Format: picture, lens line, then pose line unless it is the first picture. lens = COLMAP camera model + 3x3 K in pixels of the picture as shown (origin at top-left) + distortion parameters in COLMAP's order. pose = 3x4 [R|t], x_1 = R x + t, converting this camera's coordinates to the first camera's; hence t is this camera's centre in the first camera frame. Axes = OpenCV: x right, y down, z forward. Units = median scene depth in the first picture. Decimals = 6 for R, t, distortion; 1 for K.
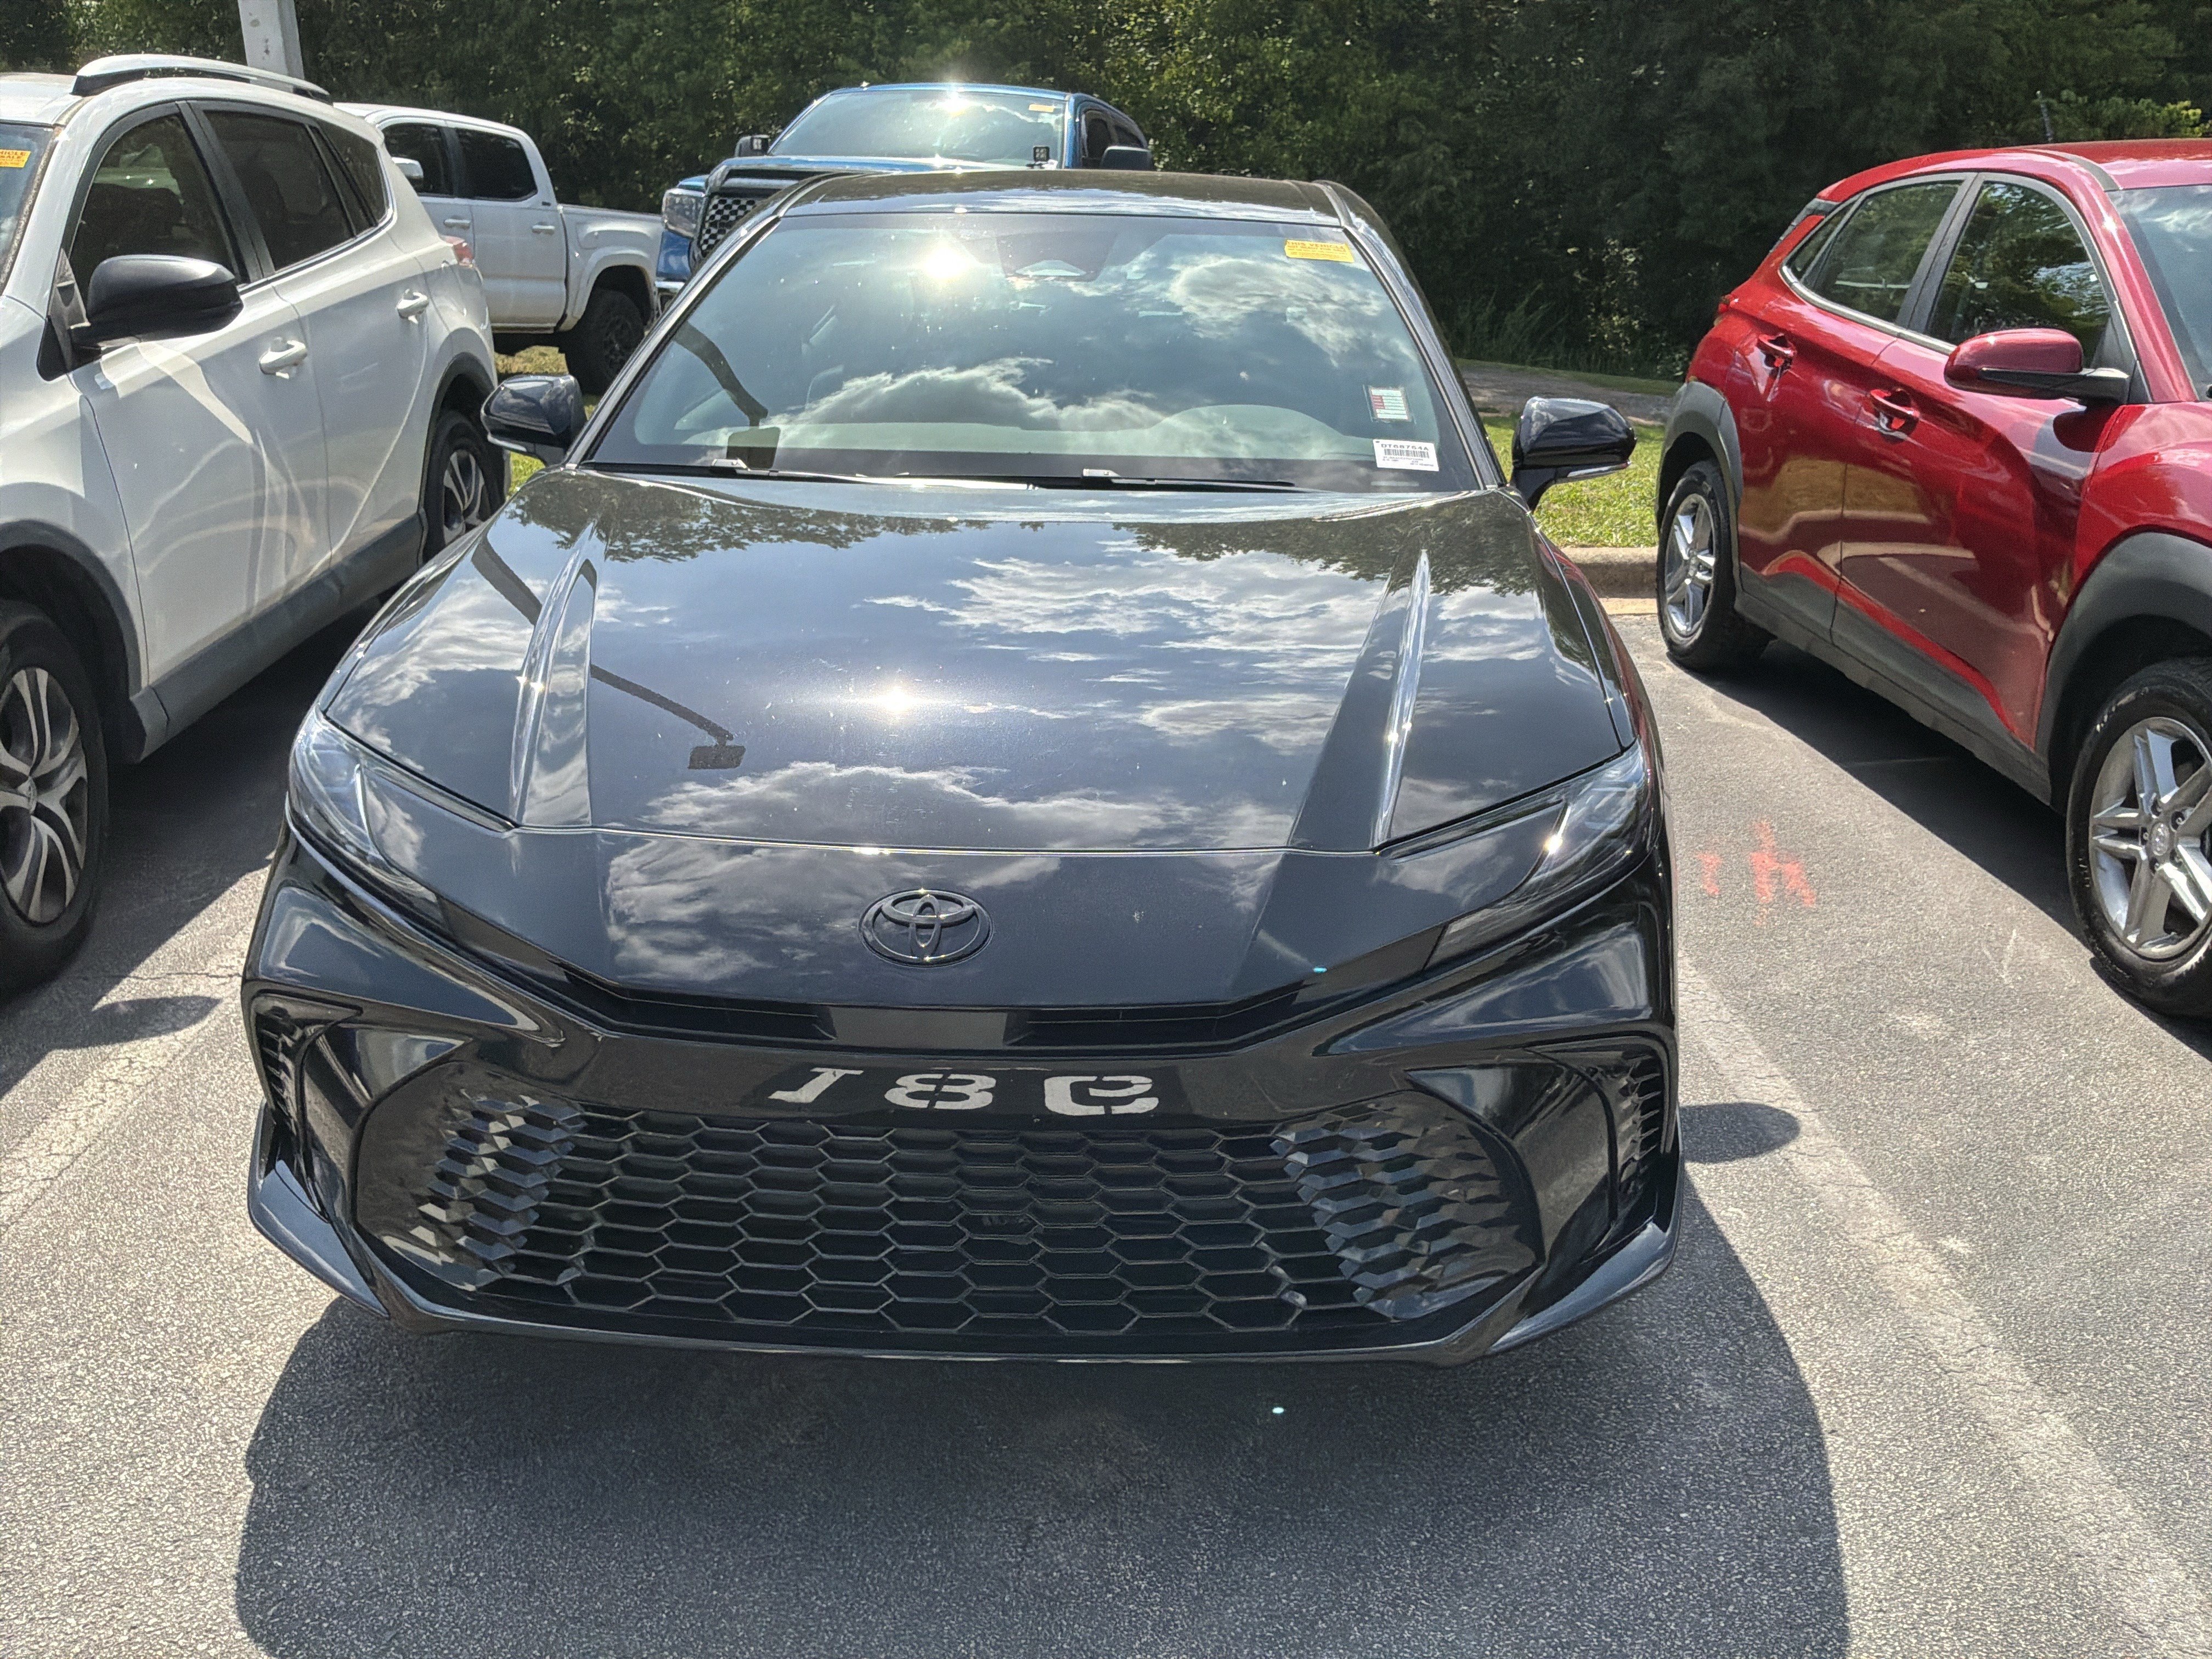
lens RADIAL K [[1779.6, 0, 1106.0], [0, 1779.6, 829.5], [0, 0, 1]] dist [0.081386, -0.148421]
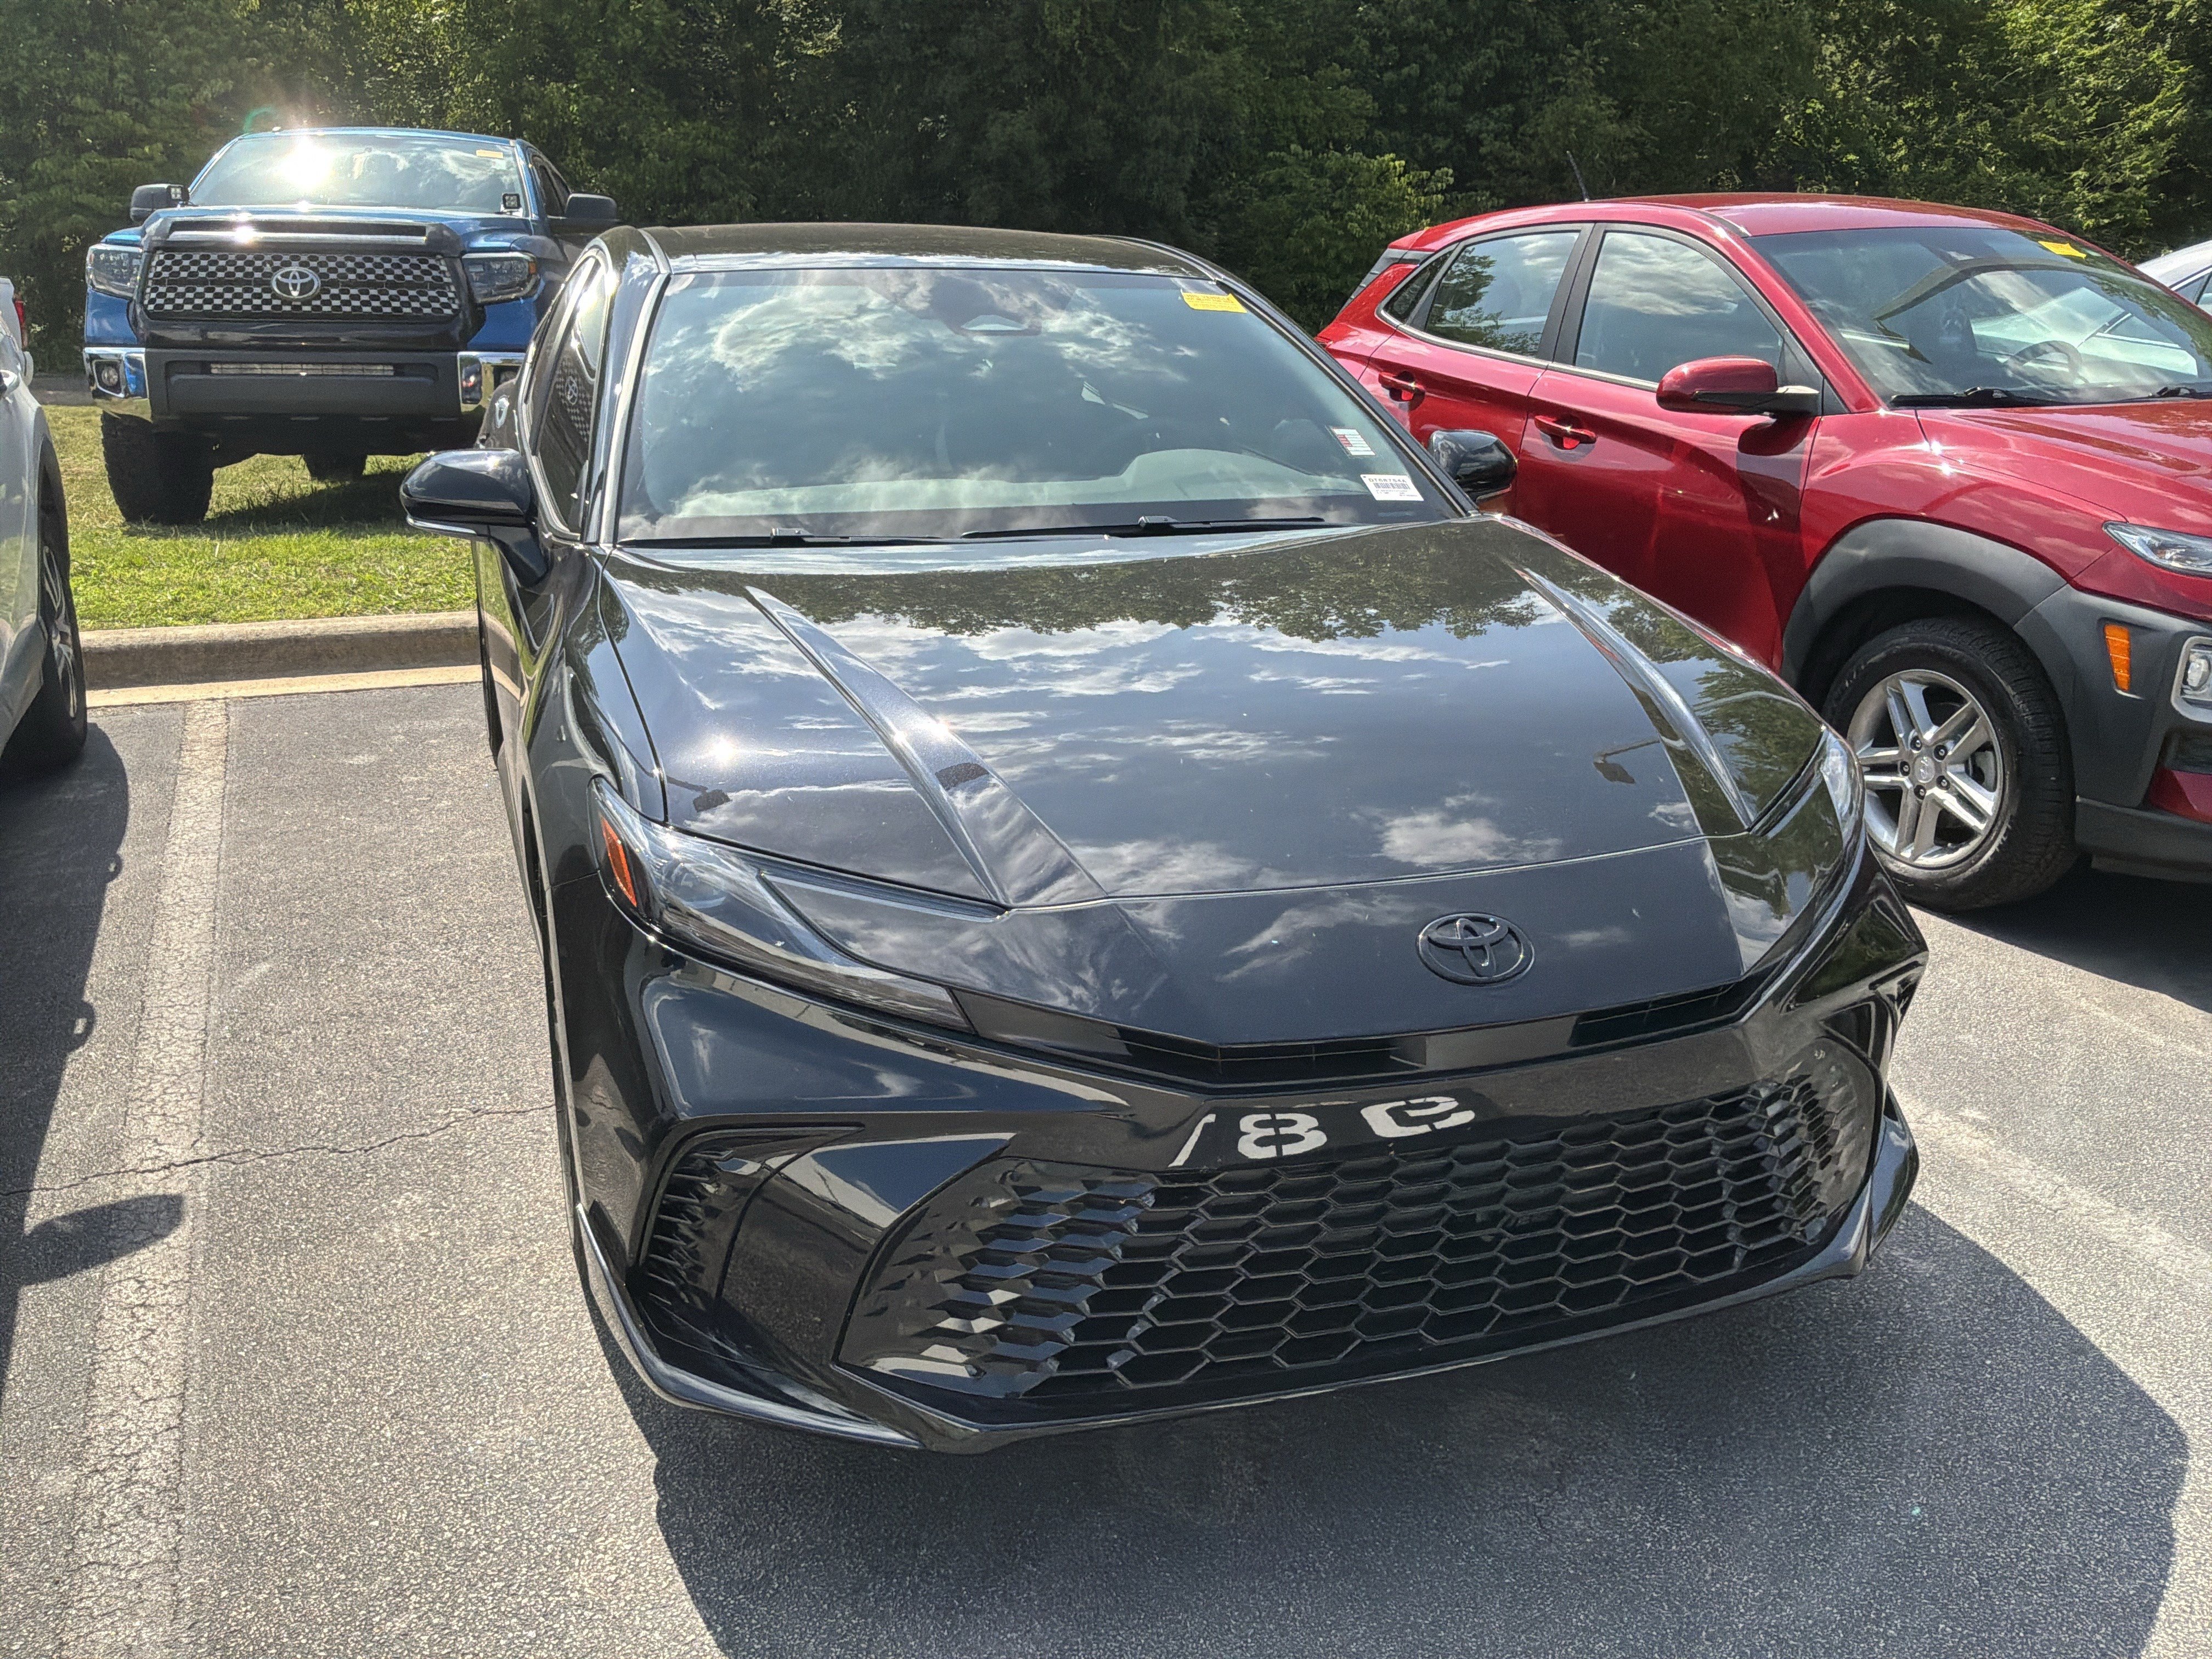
lens RADIAL K [[1779.6, 0, 1106.0], [0, 1779.6, 829.5], [0, 0, 1]] dist [0.081386, -0.148421]
pose [[0.933346, -0.116830, 0.339433, -0.348941], [0.124790, 0.992182, -0.001635, -0.021310], [-0.336589, 0.043884, 0.940629, 0.043648]]
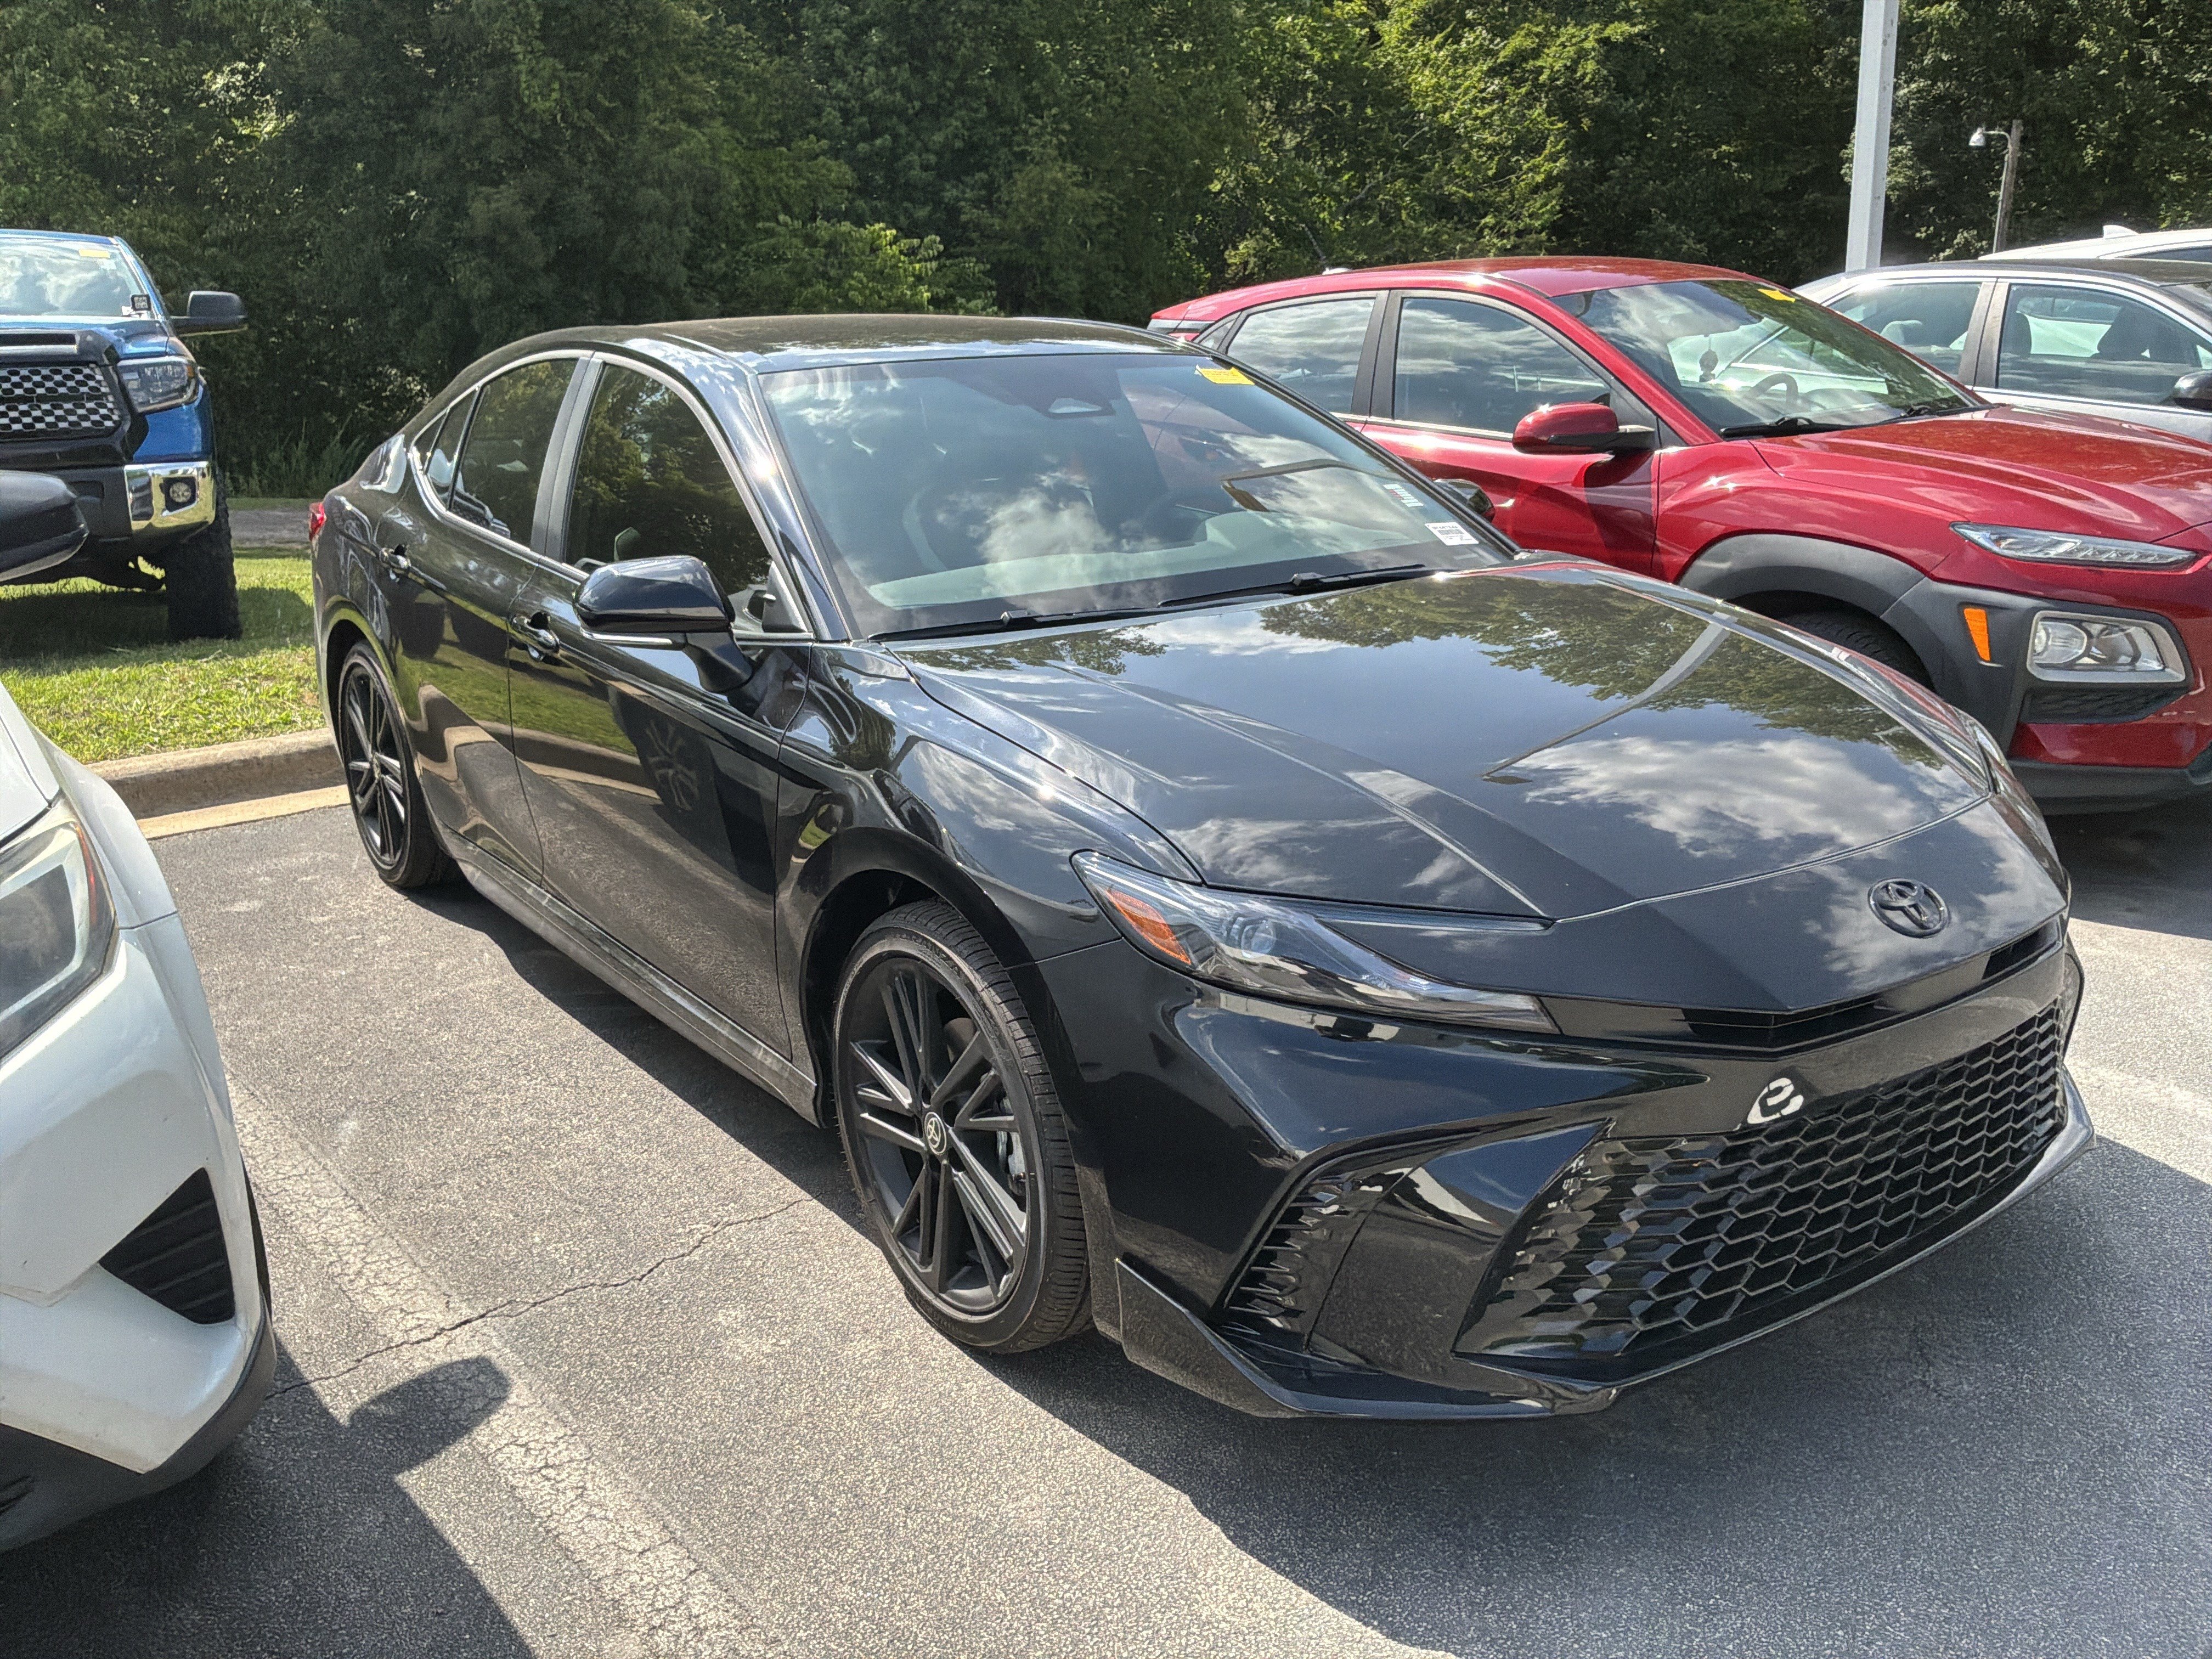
lens RADIAL K [[1779.6, 0, 1106.0], [0, 1779.6, 829.5], [0, 0, 1]] dist [0.081386, -0.148421]
pose [[0.801188, -0.201765, 0.563372, -0.662799], [0.236936, 0.971463, 0.010964, -0.076521], [-0.549507, 0.124699, 0.826131, 0.144937]]
